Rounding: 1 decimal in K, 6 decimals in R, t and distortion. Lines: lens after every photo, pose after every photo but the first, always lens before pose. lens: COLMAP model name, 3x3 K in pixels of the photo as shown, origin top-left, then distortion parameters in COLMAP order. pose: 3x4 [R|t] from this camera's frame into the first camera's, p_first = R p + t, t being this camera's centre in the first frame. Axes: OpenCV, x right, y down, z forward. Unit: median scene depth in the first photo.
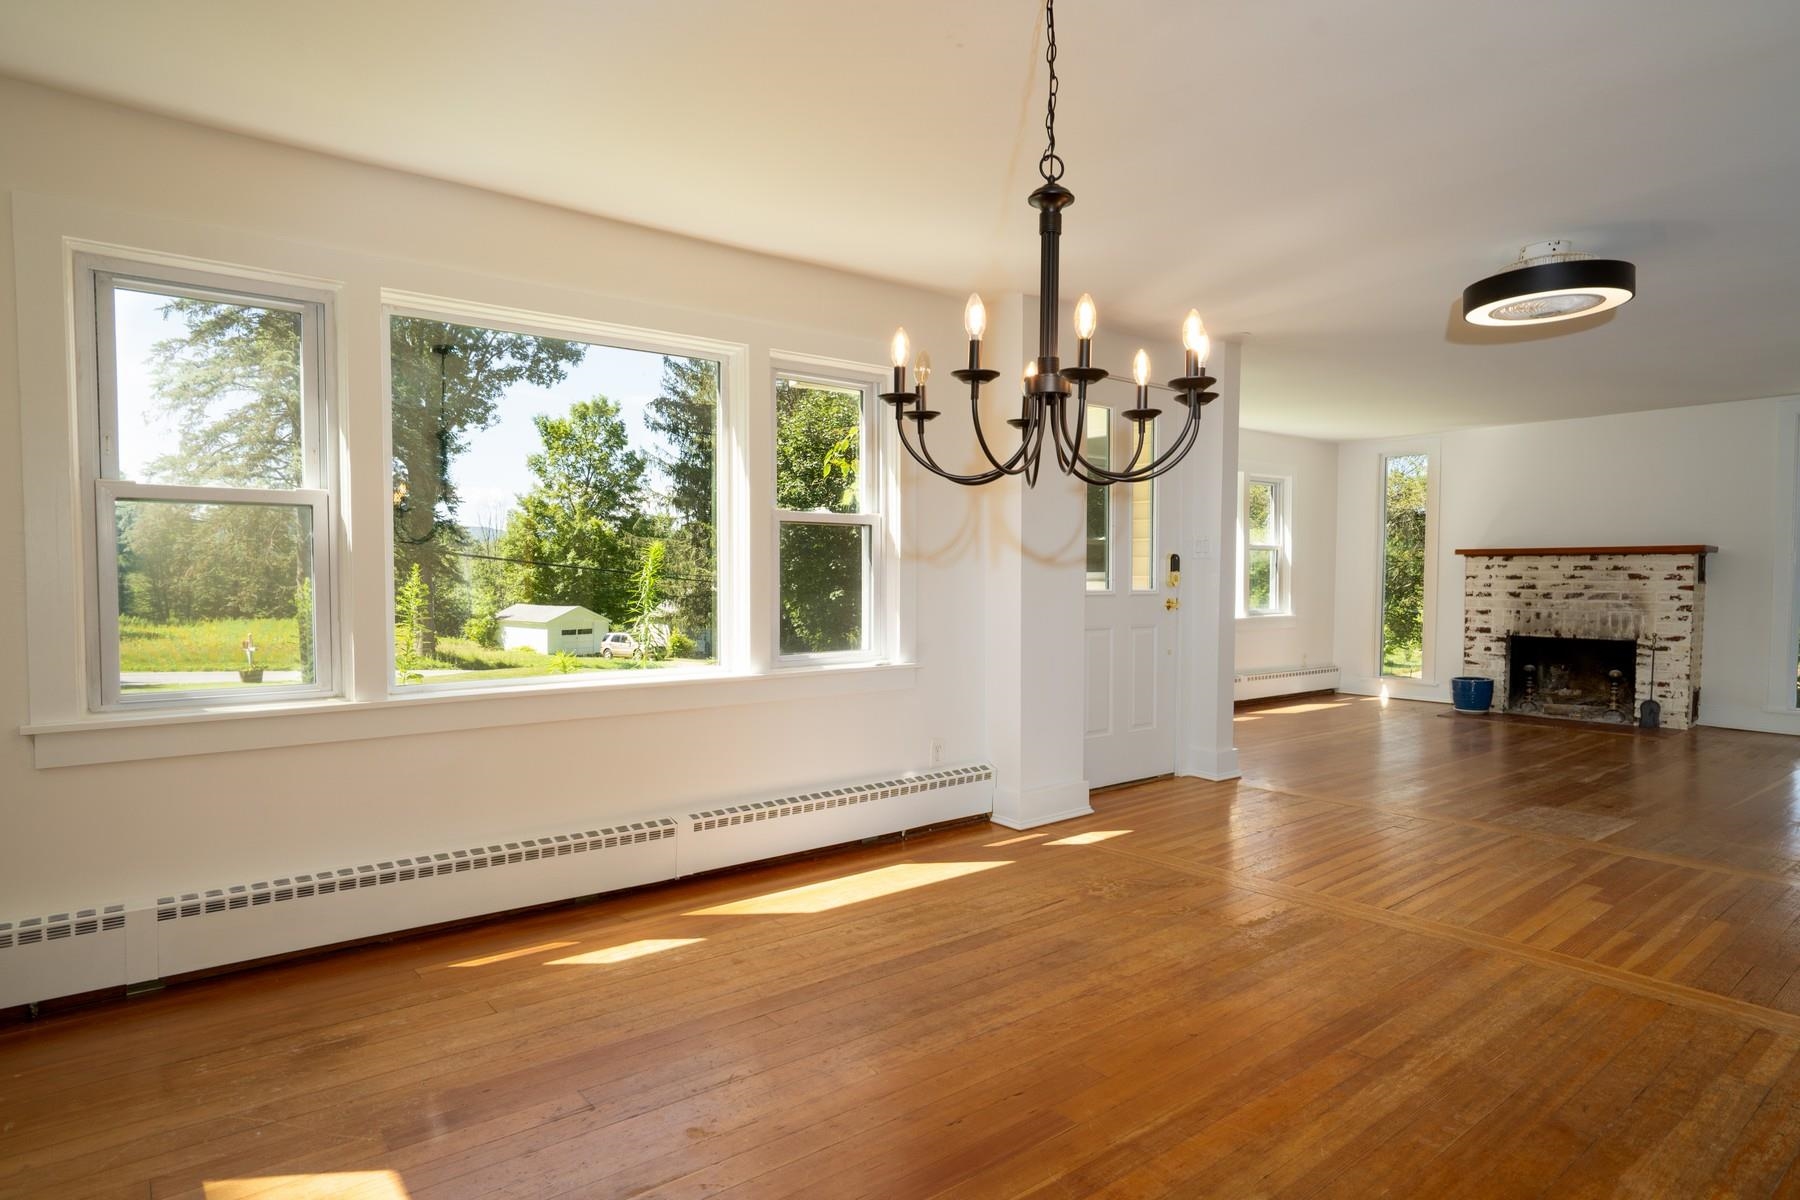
lens RADIAL K [[1017.9, 0, 897.6], [0, 1017.9, 610.7], [0, 0, 1]] dist [-0.009073, 0.004785]
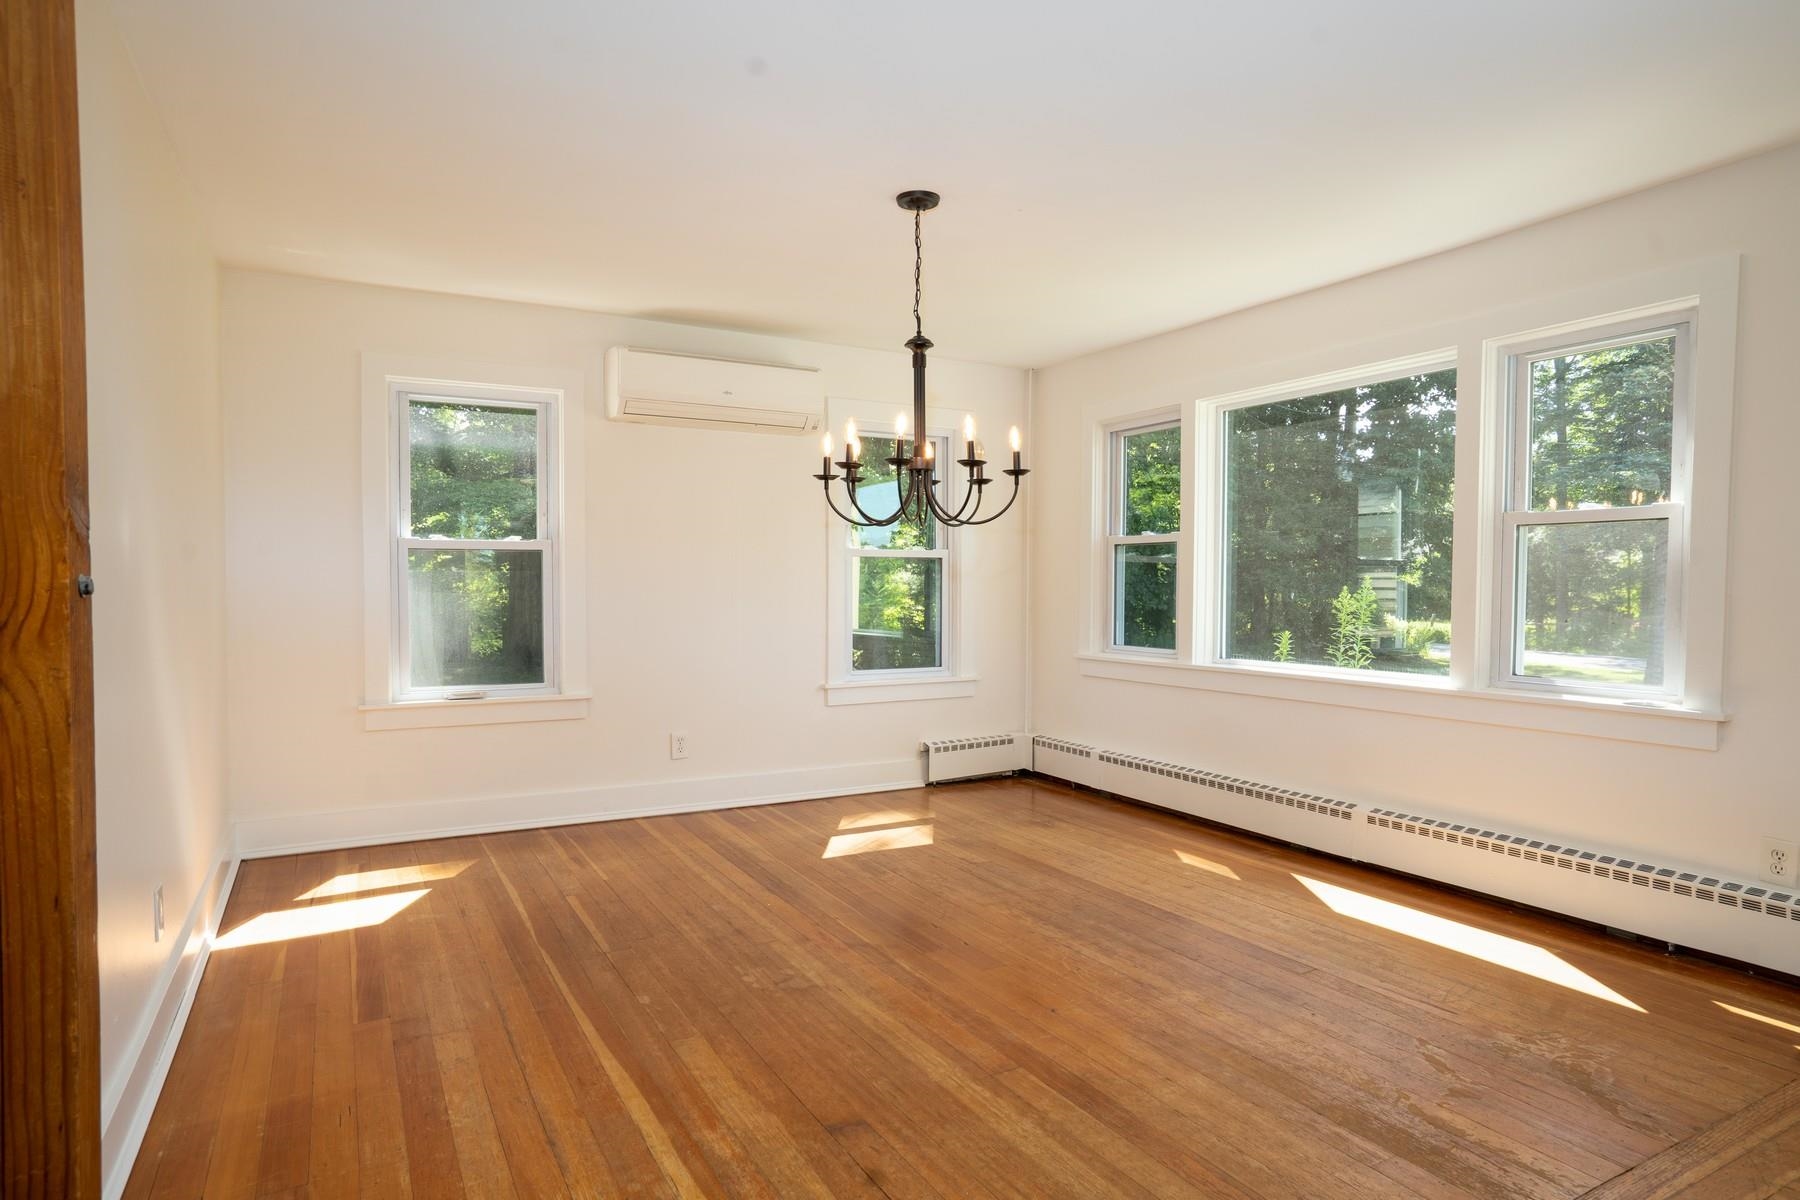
lens RADIAL K [[1017.9, 0, 899.7], [0, 1017.9, 601.9], [0, 0, 1]] dist [-0.009073, 0.004785]
pose [[-0.175964, 0.014232, -0.984294, 0.821263], [-0.032058, 0.999282, 0.020180, -0.019826], [0.983874, 0.035105, -0.175381, 0.603120]]
